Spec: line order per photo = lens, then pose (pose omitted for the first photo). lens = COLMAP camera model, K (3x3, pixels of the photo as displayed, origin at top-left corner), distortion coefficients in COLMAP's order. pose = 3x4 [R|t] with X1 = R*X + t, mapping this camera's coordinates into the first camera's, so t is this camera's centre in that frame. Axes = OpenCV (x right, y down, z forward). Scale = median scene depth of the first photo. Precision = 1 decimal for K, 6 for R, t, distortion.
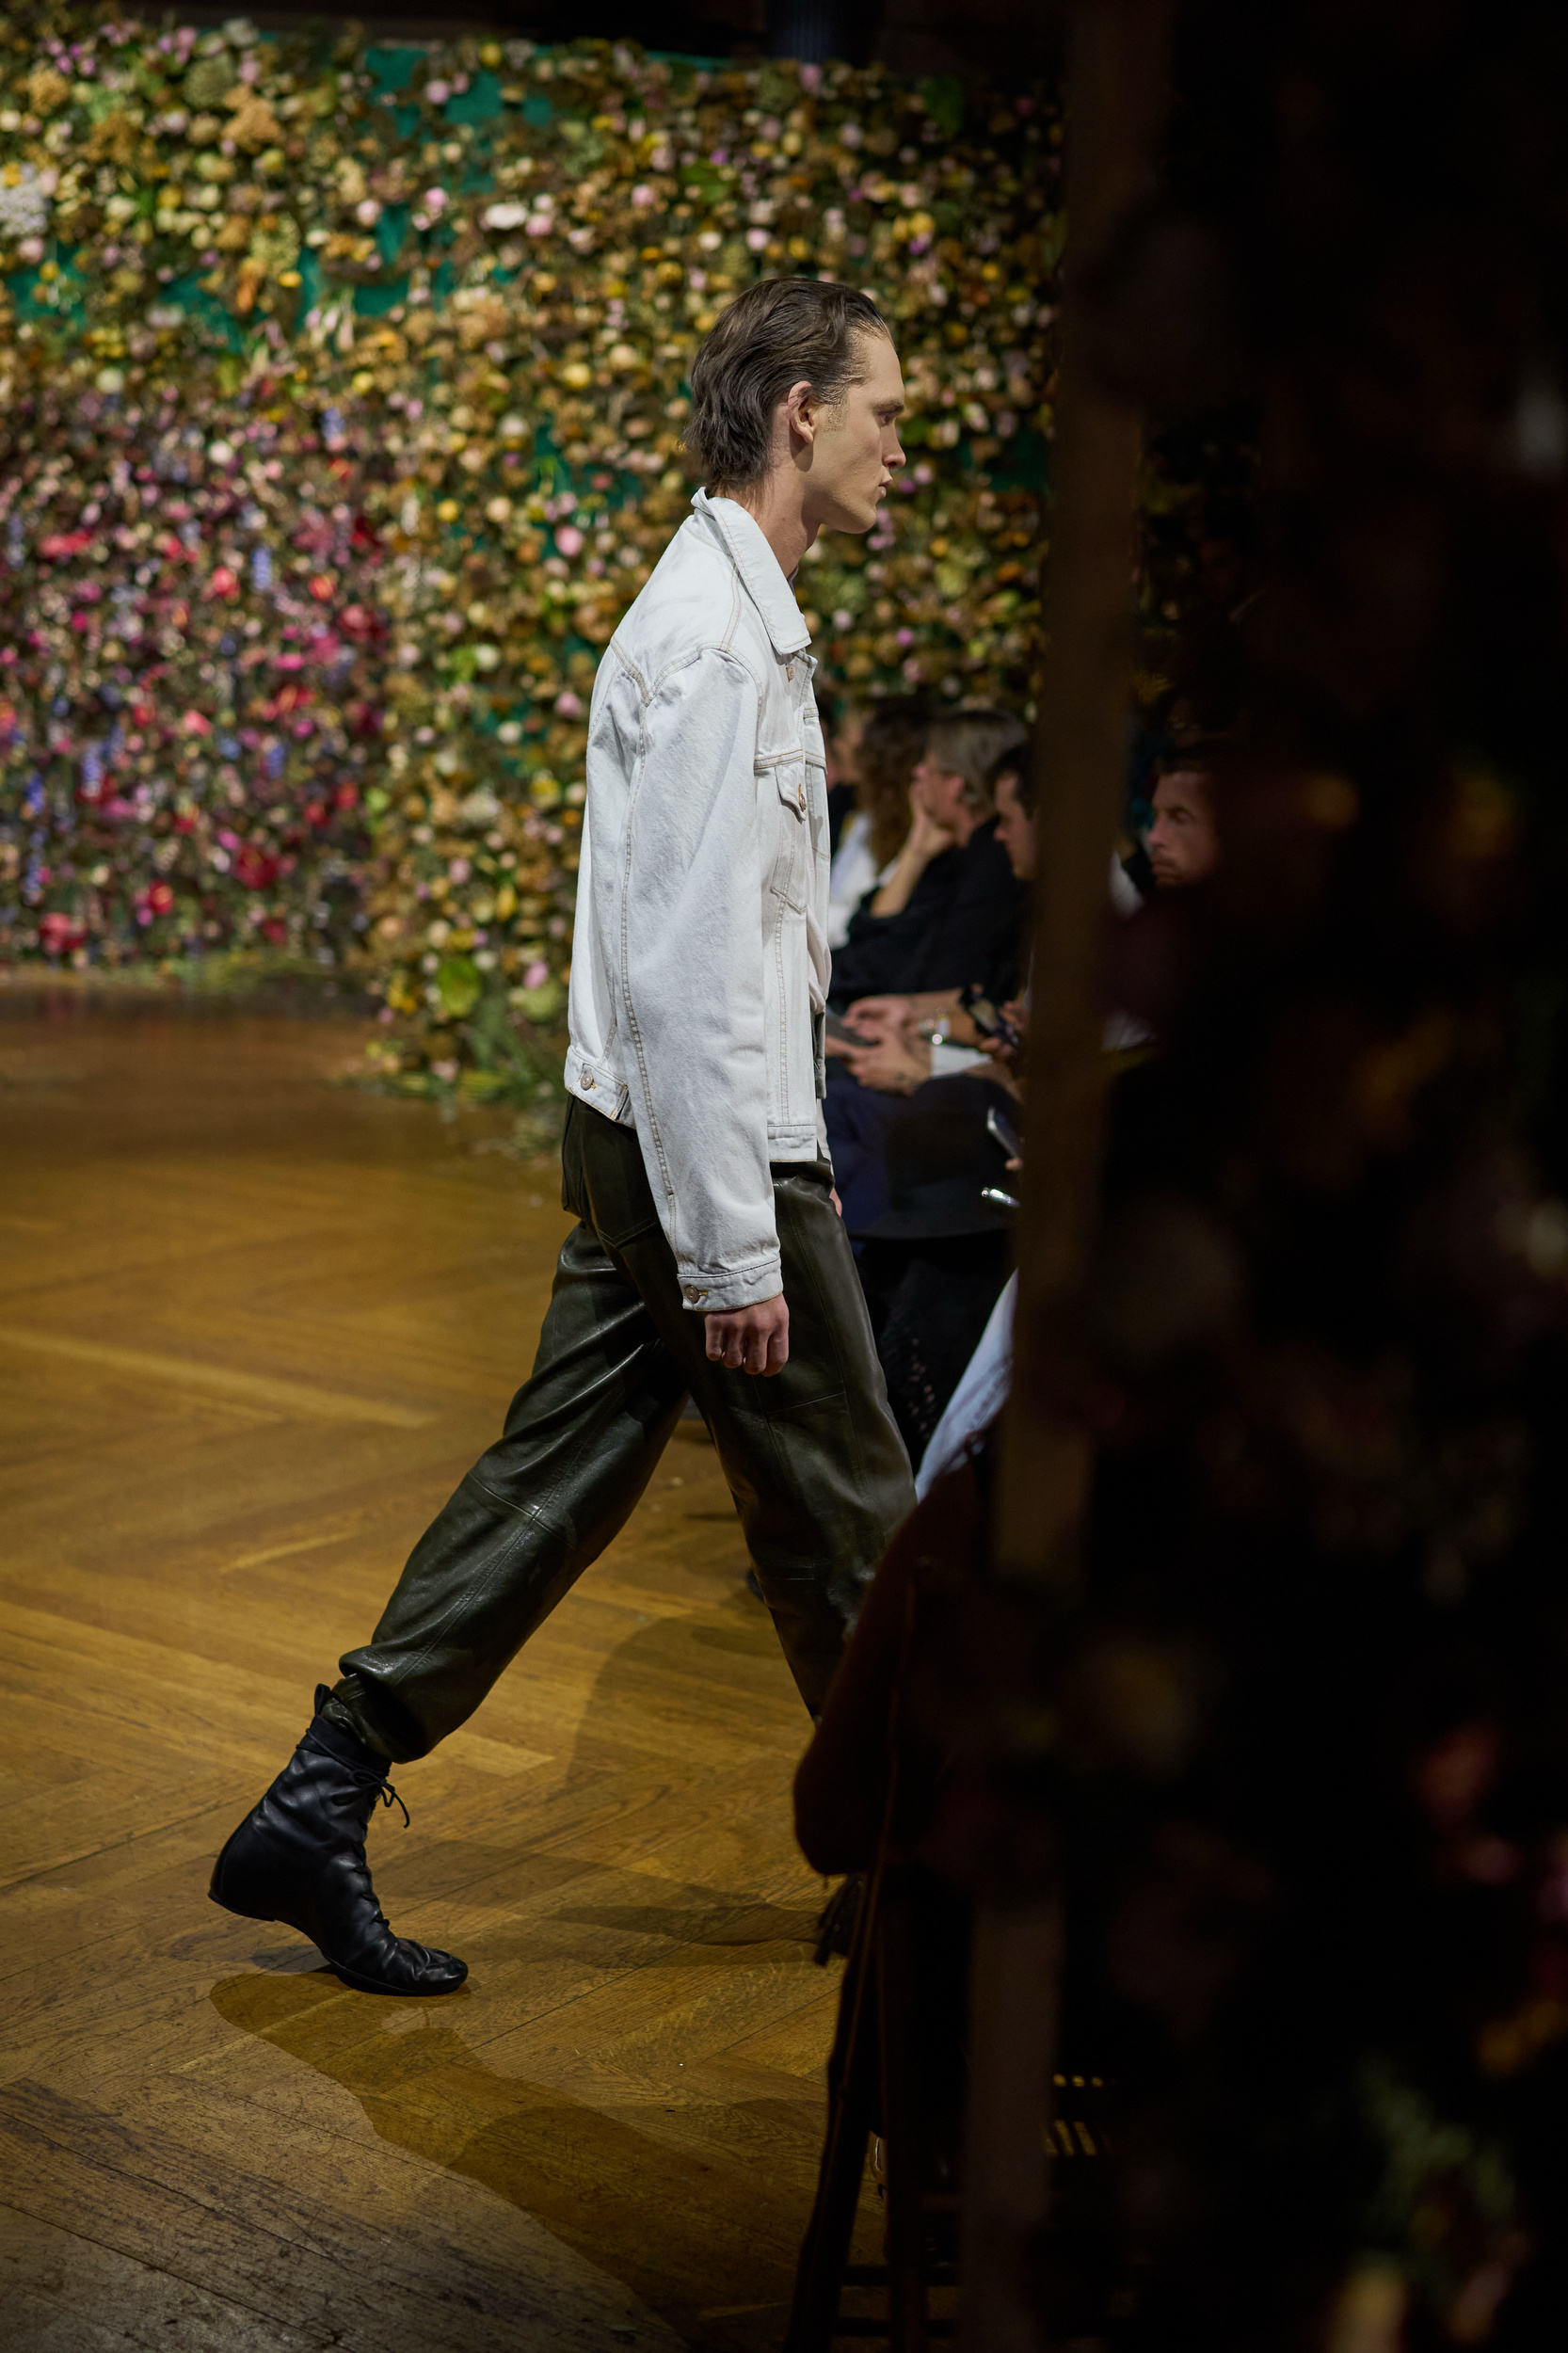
lens RADIAL K [[3468.9, 0, 784.0], [0, 3468.9, 1176.5], [0, 0, 1]] dist [-0.039134, 0.109258]
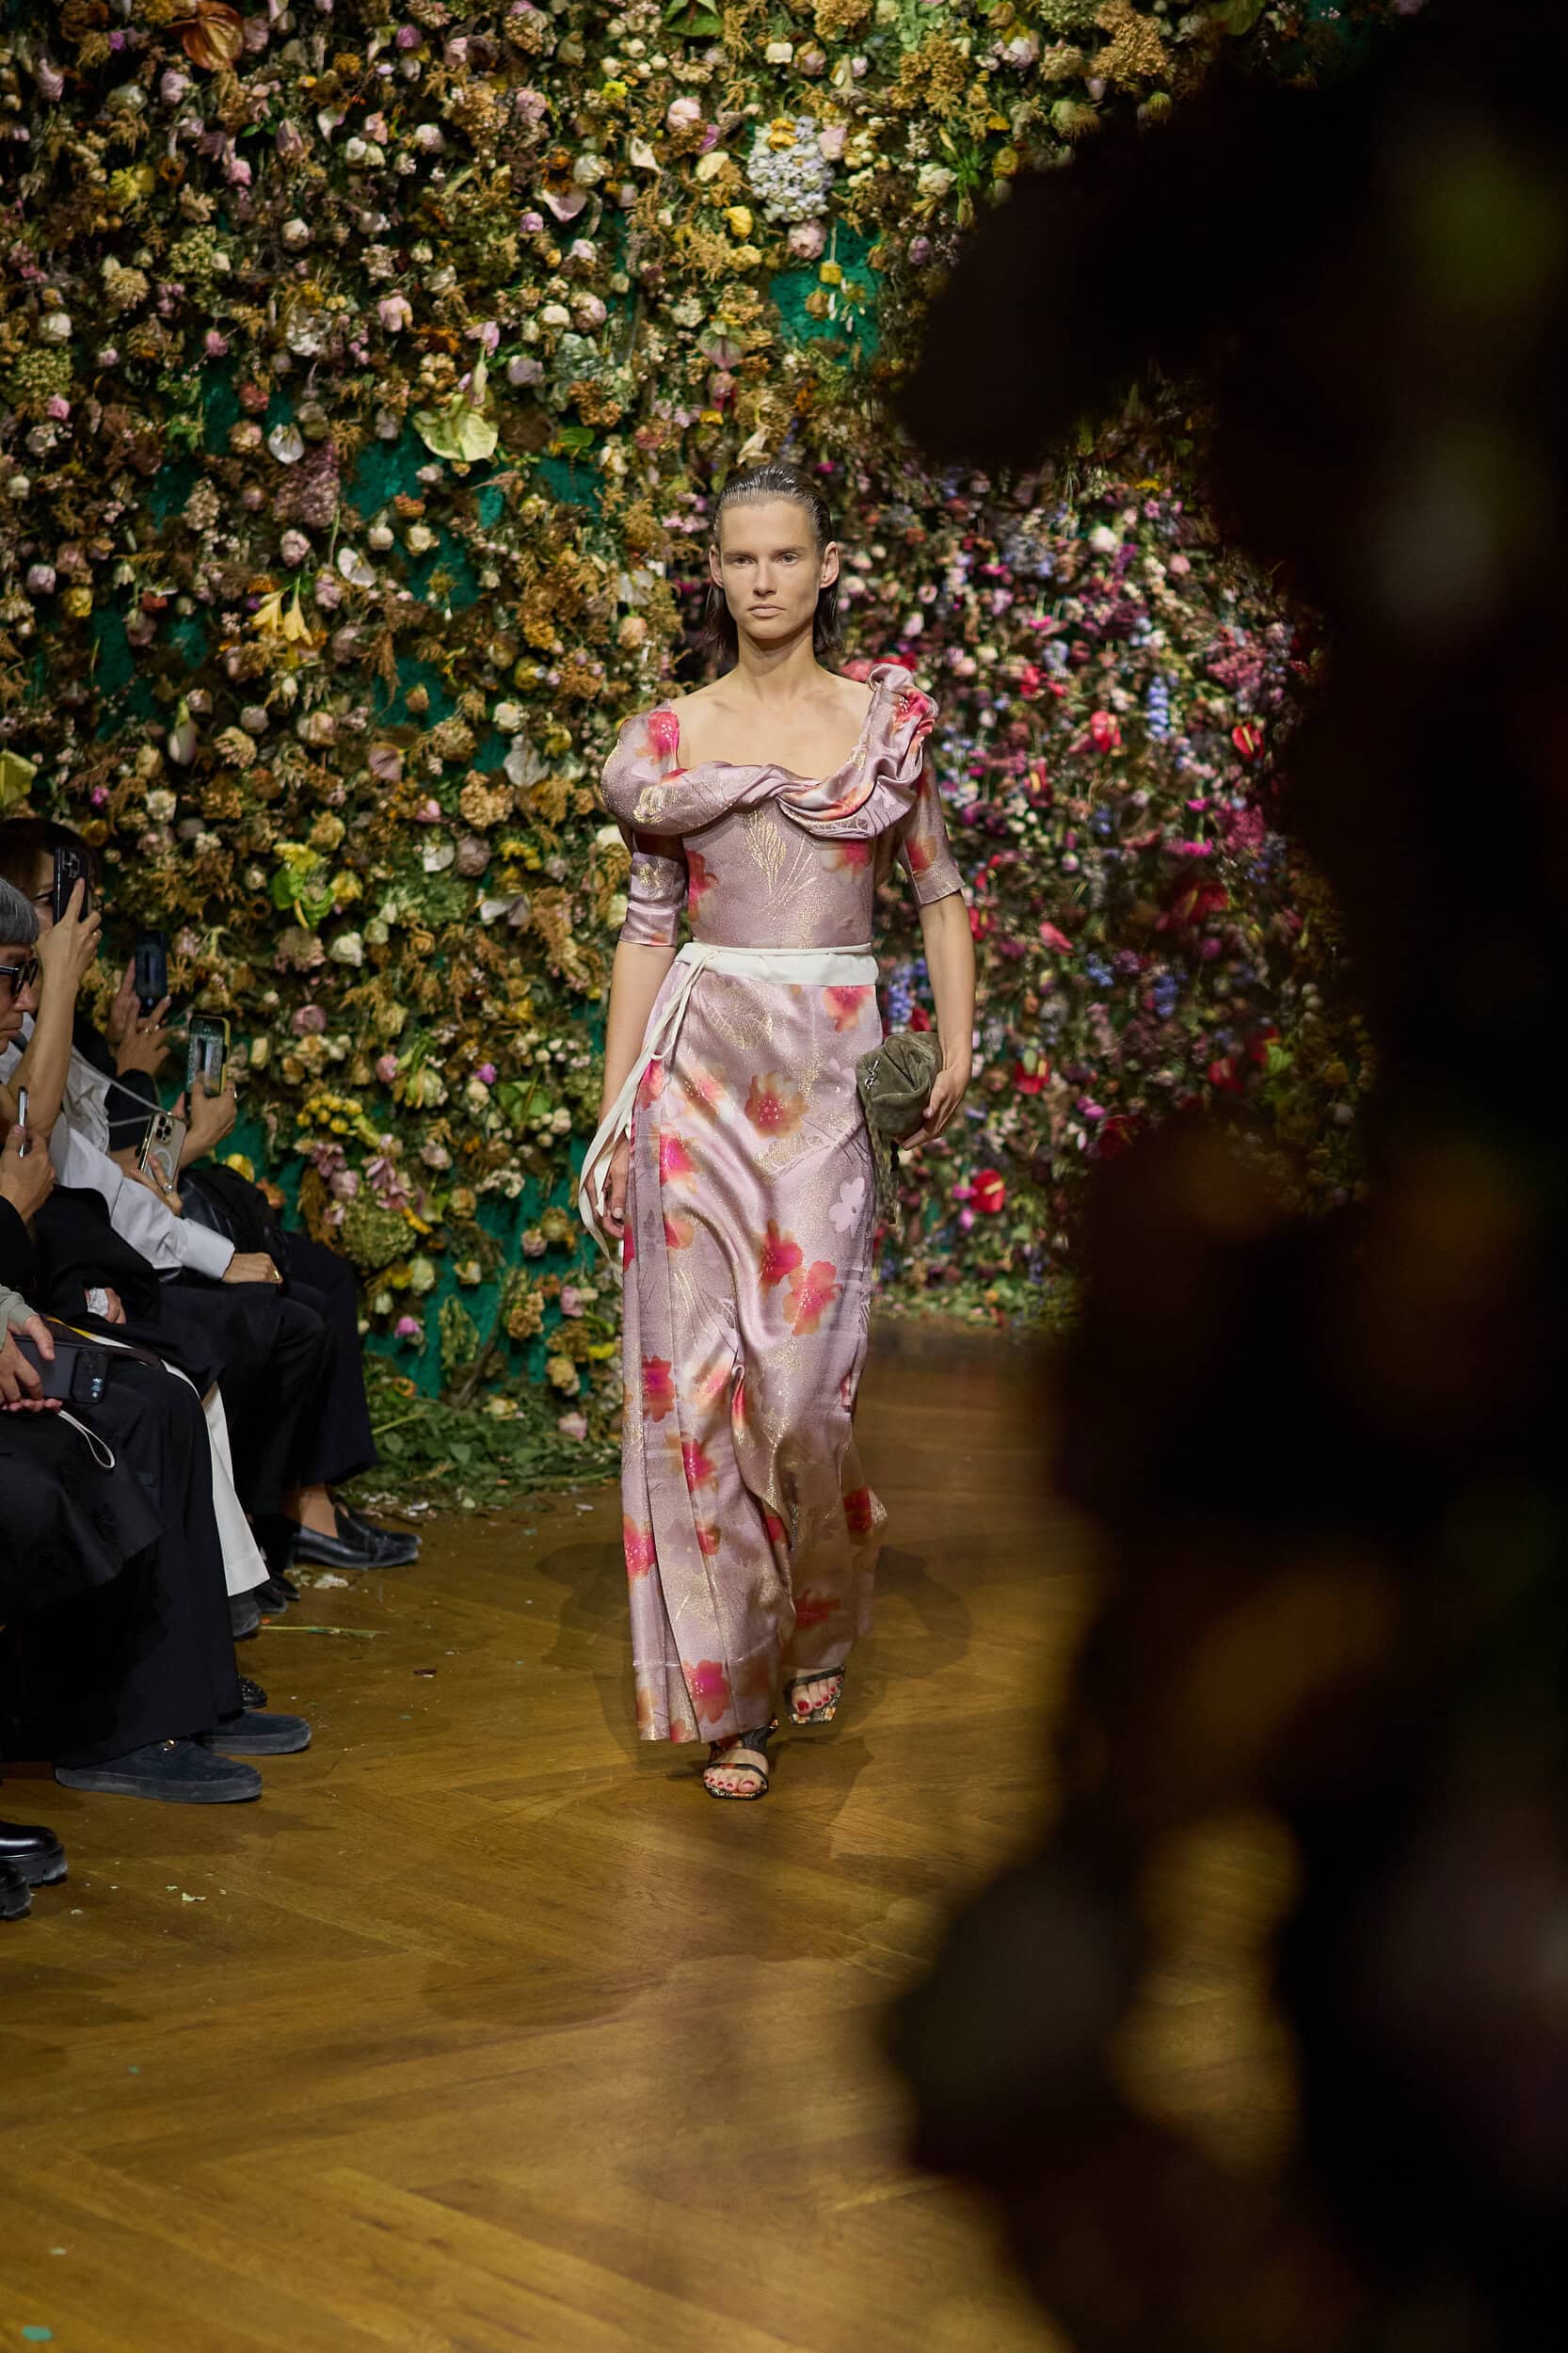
lens RADIAL K [[5139.6, 0, 975.9], [0, 5139.6, 1619.6], [0, 0, 1]] dist [-0.046456, 0.143843]
pose [[0.978062, 0.048865, -0.202501, 0.032500], [-0.048400, 0.998802, 0.007251, -0.004696], [0.202612, 0.002709, 0.979255, 0.015711]]
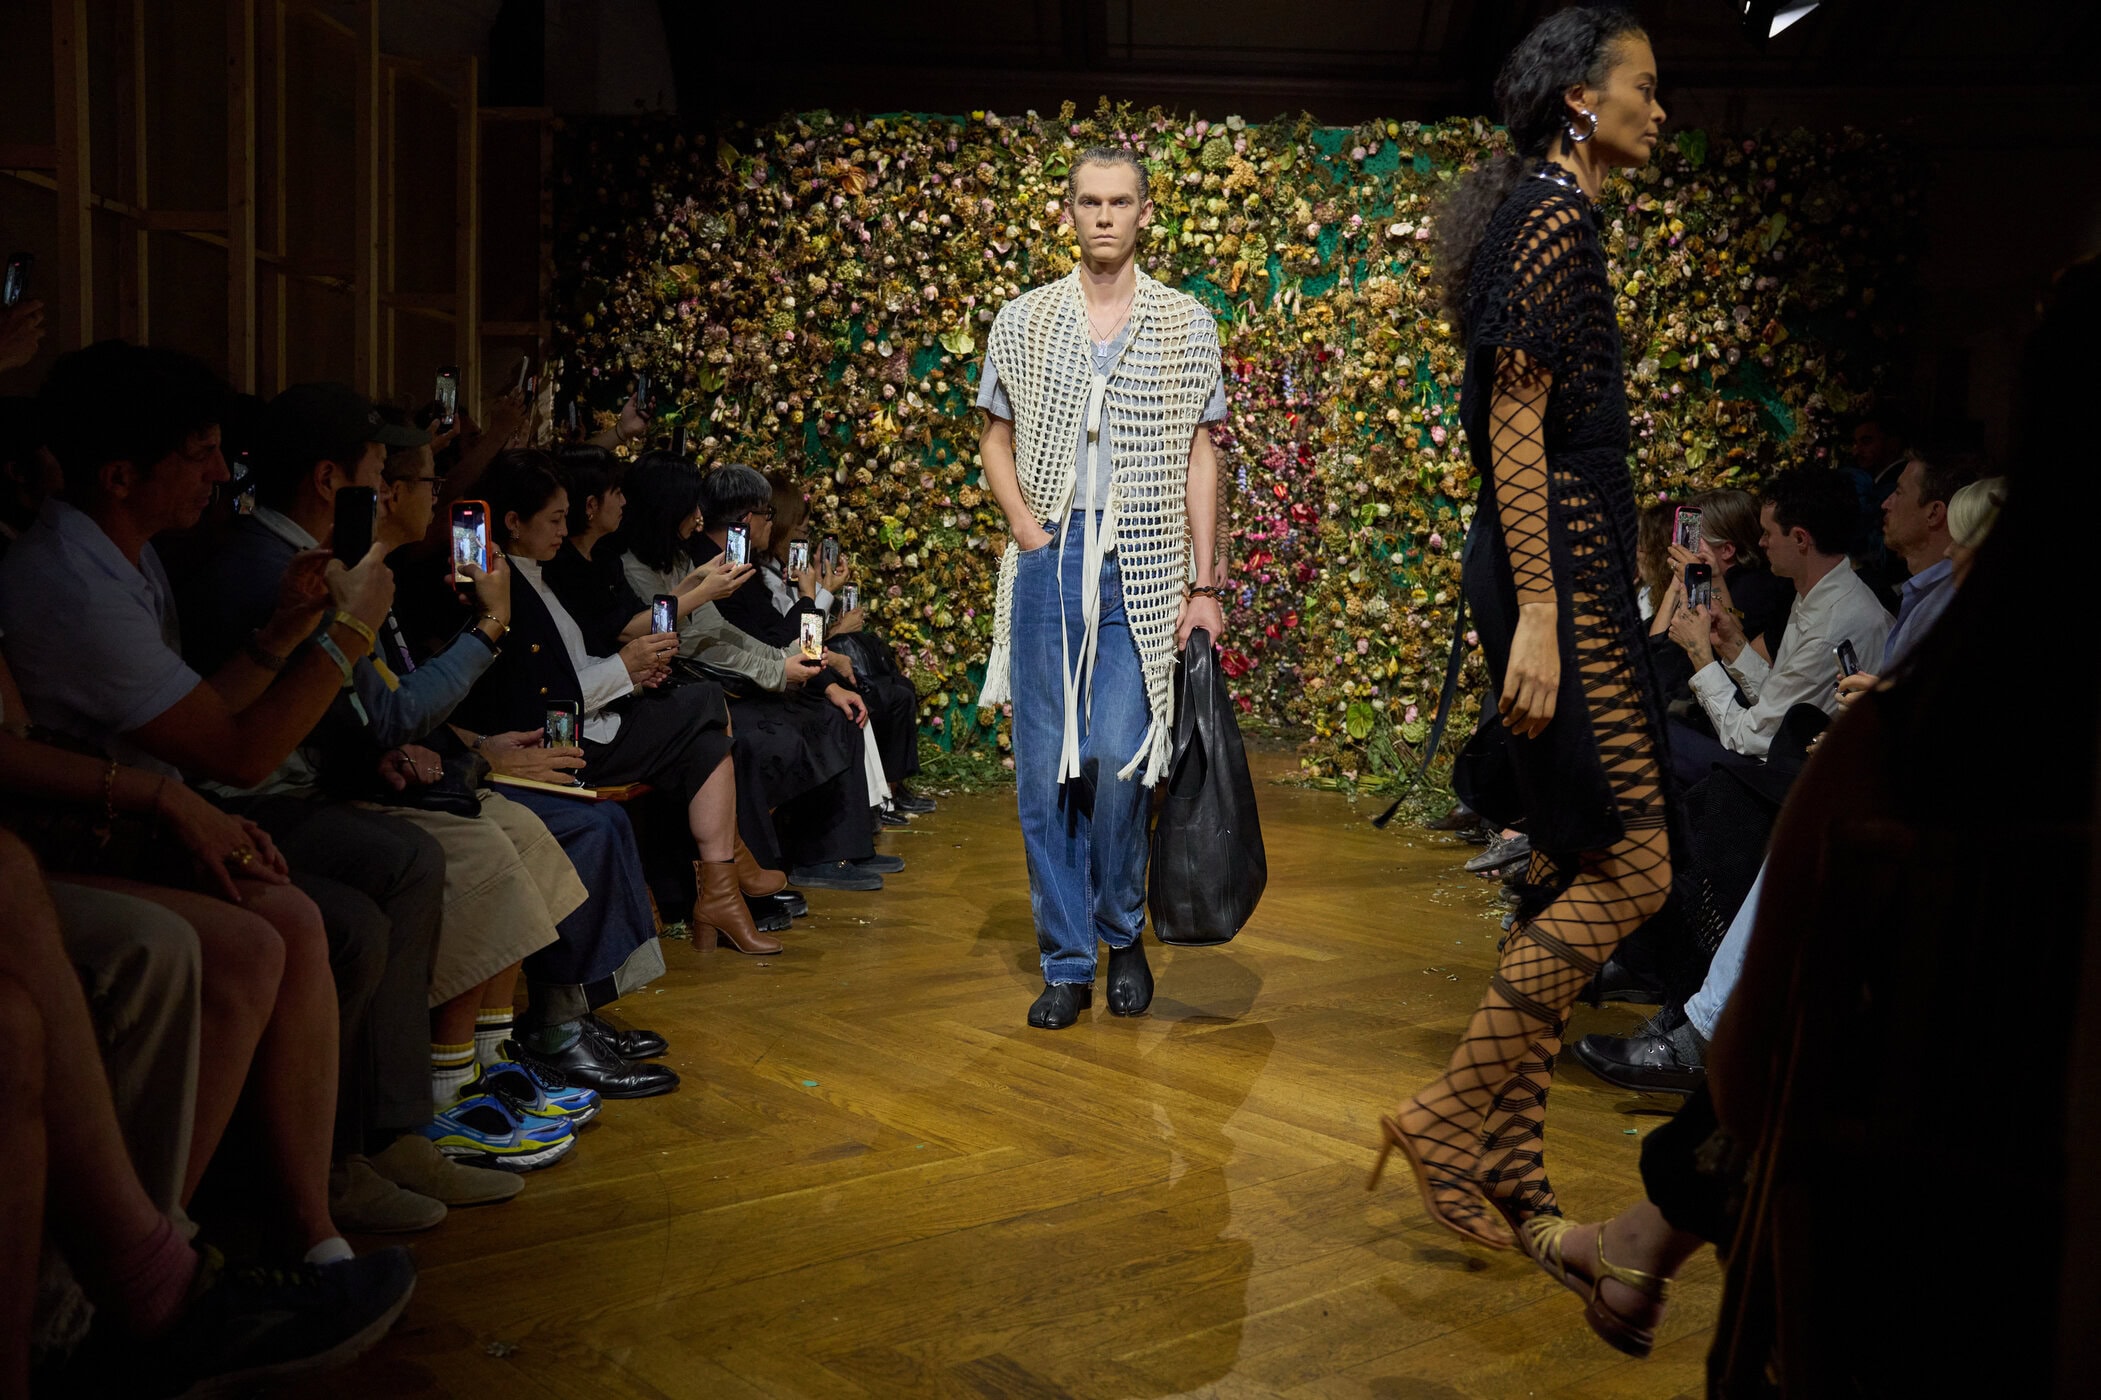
lens RADIAL K [[2039.9, 0, 1050.5], [0, 2039.9, 700.0], [0, 0, 1]] dist [-0.026614, 0.089016]
pose [[0.970271, 0.011570, -0.241744, -0.008659], [-0.037531, 0.993966, -0.103067, 0.035454], [0.239093, 0.109076, 0.964851, 0.093103]]
